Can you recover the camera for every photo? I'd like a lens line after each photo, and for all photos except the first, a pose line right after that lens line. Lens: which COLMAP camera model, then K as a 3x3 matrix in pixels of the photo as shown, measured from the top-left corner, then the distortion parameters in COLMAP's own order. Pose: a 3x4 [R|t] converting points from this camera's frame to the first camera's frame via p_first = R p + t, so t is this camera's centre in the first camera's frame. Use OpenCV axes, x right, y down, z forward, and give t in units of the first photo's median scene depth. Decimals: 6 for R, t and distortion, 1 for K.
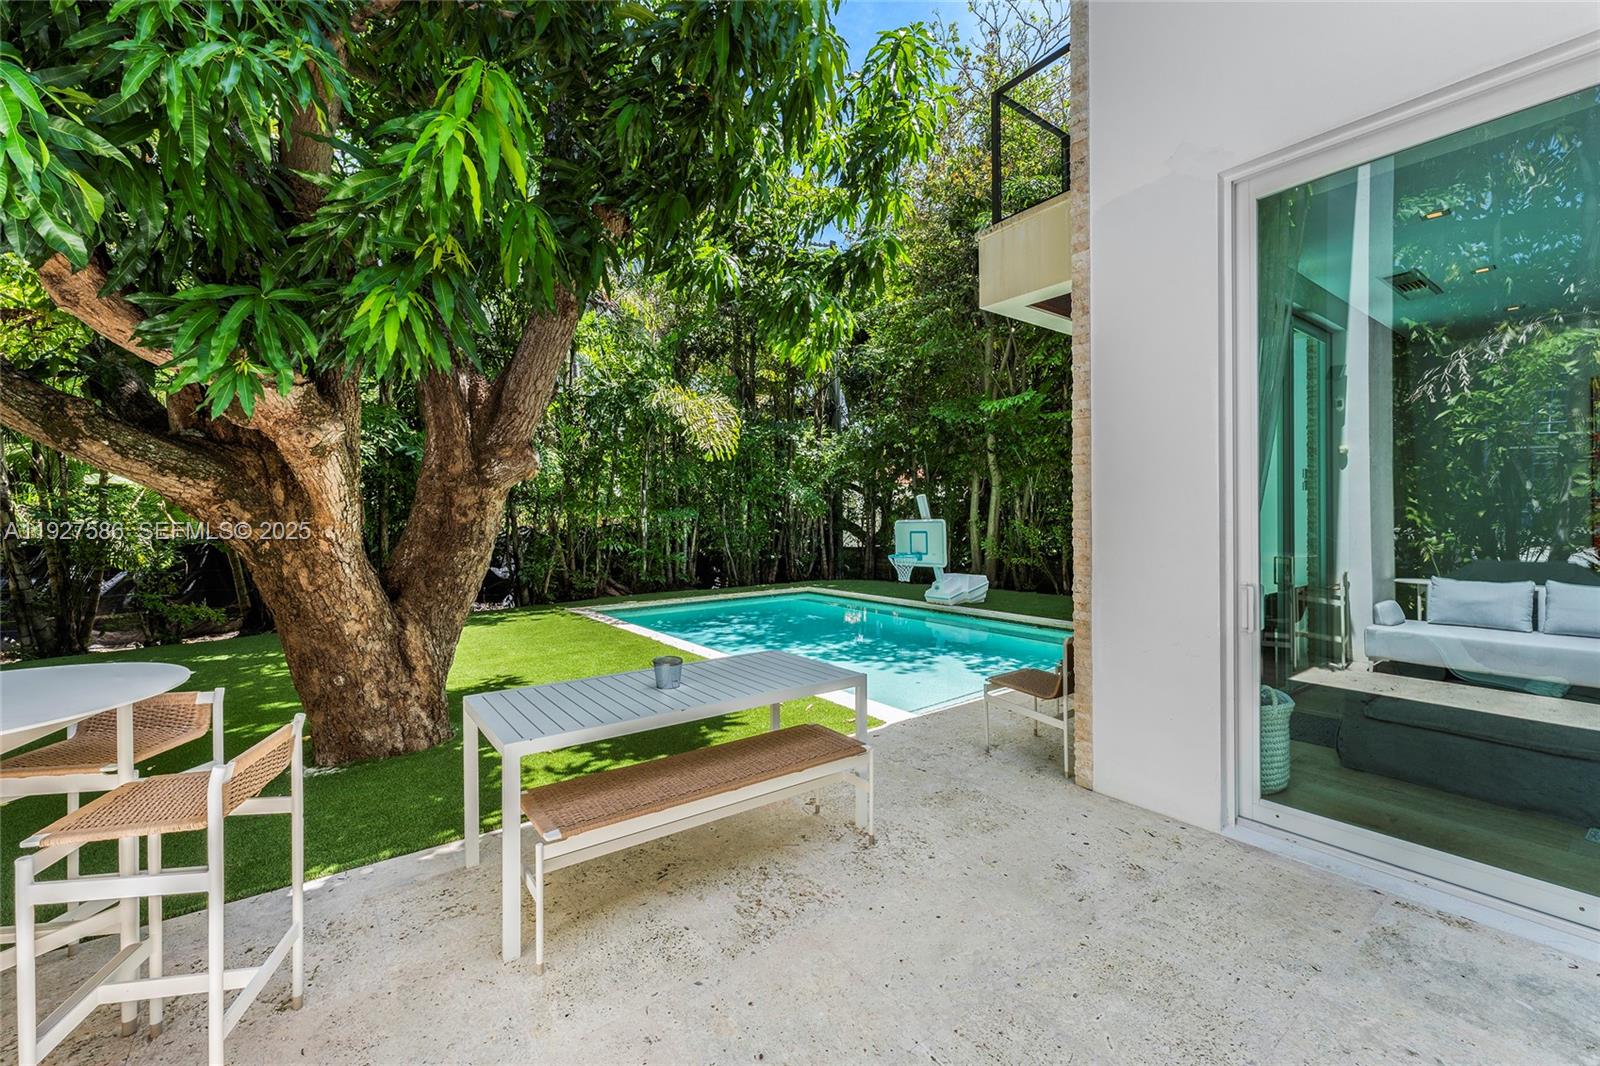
lens RADIAL K [[669.5, 0, 809.1], [0, 669.5, 517.3], [0, 0, 1]] dist [0.001725, 0.000186]
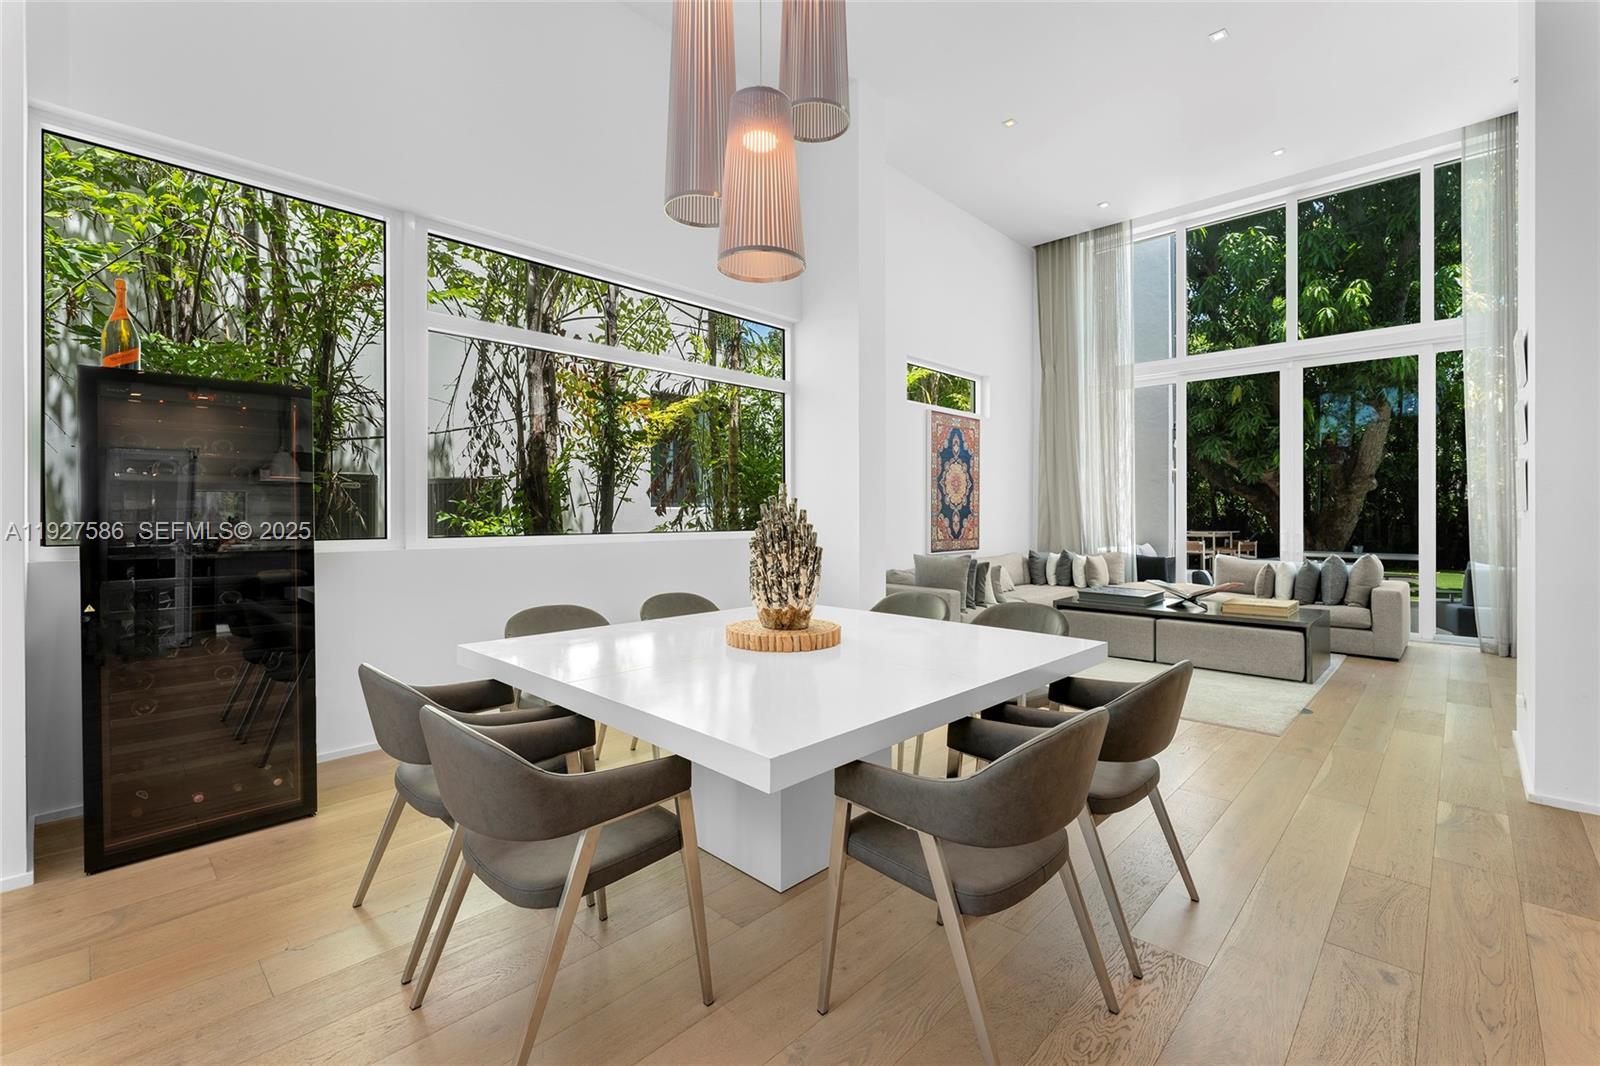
lens RADIAL K [[698.7, 0, 802.9], [0, 698.7, 515.3], [0, 0, 1]] dist [-0.001178, 0.000221]
pose [[0.161289, 0.007869, -0.986876, 1.943499], [-0.000711, 0.999969, 0.007857, 0.019171], [0.986907, -0.000566, 0.161289, -1.620884]]
